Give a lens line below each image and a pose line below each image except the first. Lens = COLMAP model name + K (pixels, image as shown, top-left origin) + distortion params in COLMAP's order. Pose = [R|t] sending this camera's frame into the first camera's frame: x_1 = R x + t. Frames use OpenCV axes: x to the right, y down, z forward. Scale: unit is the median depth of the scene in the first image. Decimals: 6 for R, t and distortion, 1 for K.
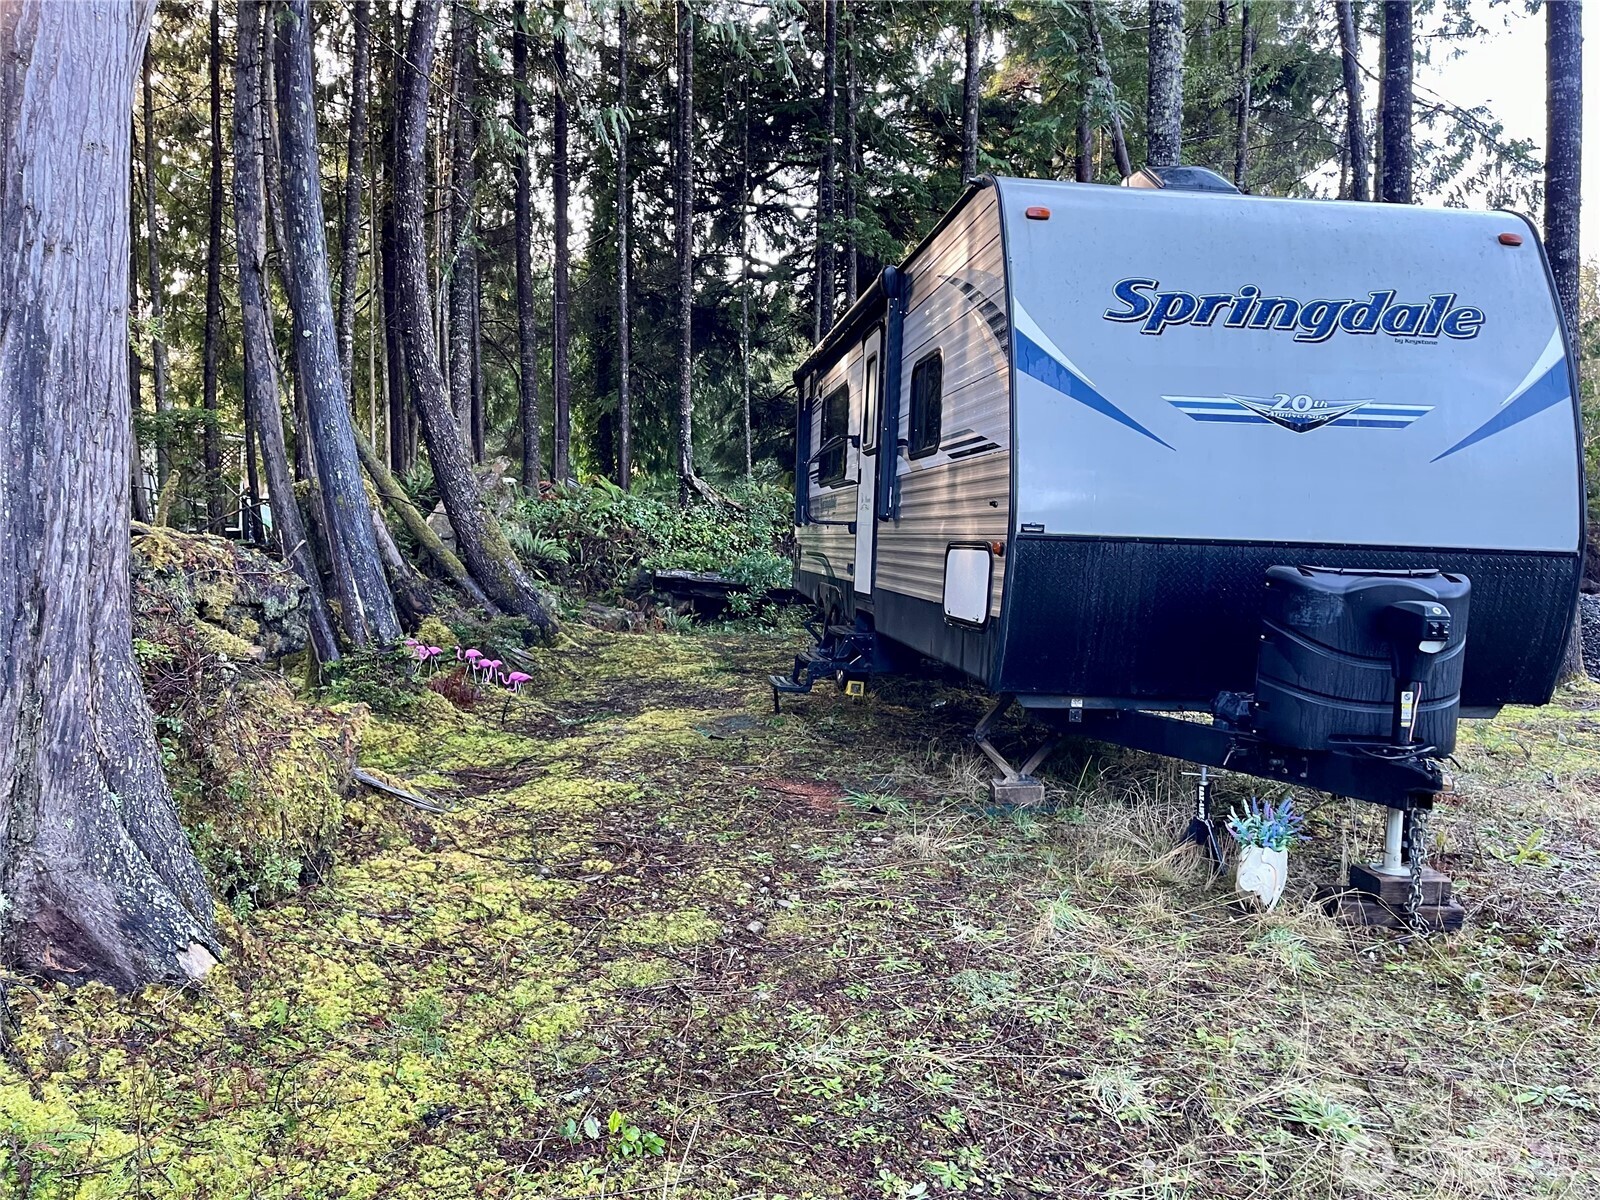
lens RADIAL K [[1206.8, 0, 799.4], [0, 1206.8, 598.9], [0, 0, 1]] dist [0.038136, -0.046946]
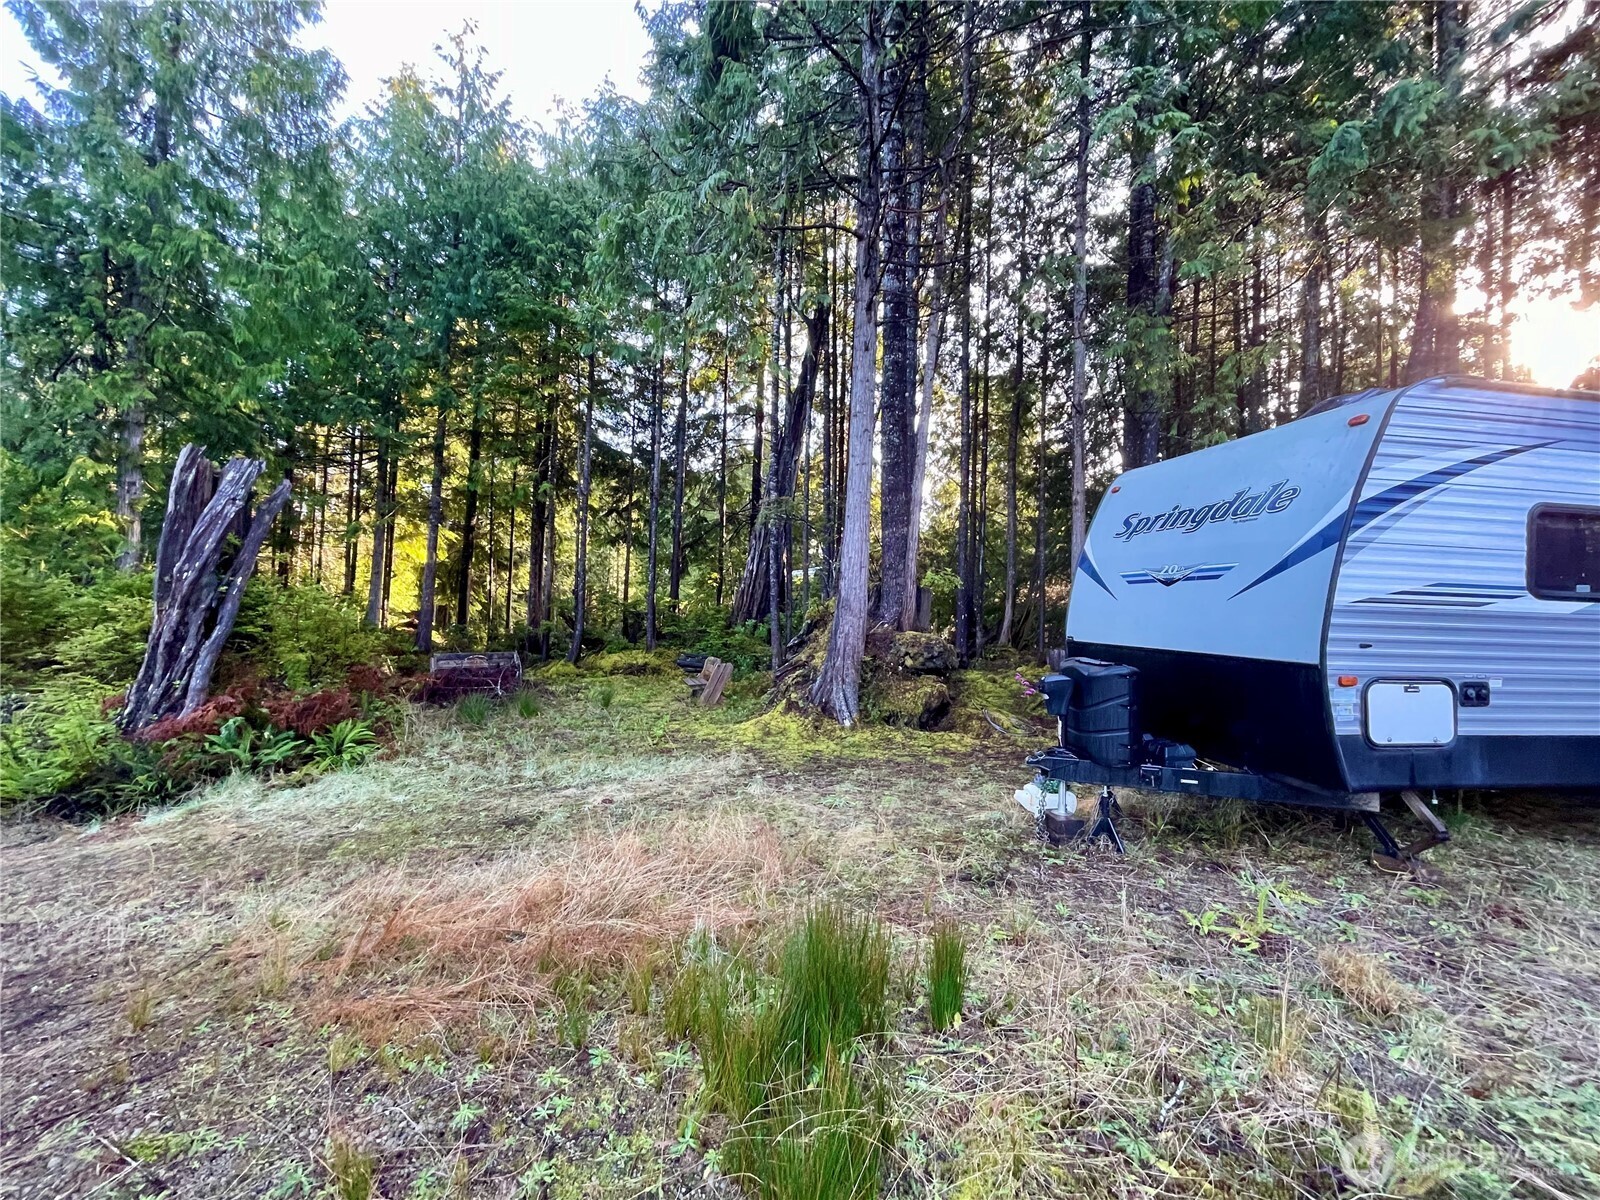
lens RADIAL K [[640.1, 0, 799.2], [0, 640.1, 596.0], [0, 0, 1]] dist [-0.011393, 0.000130]
pose [[0.039949, -0.051739, -0.997861, 1.298985], [-0.081837, 0.995134, -0.054874, -0.029496], [0.995845, 0.083854, 0.035520, 0.436712]]
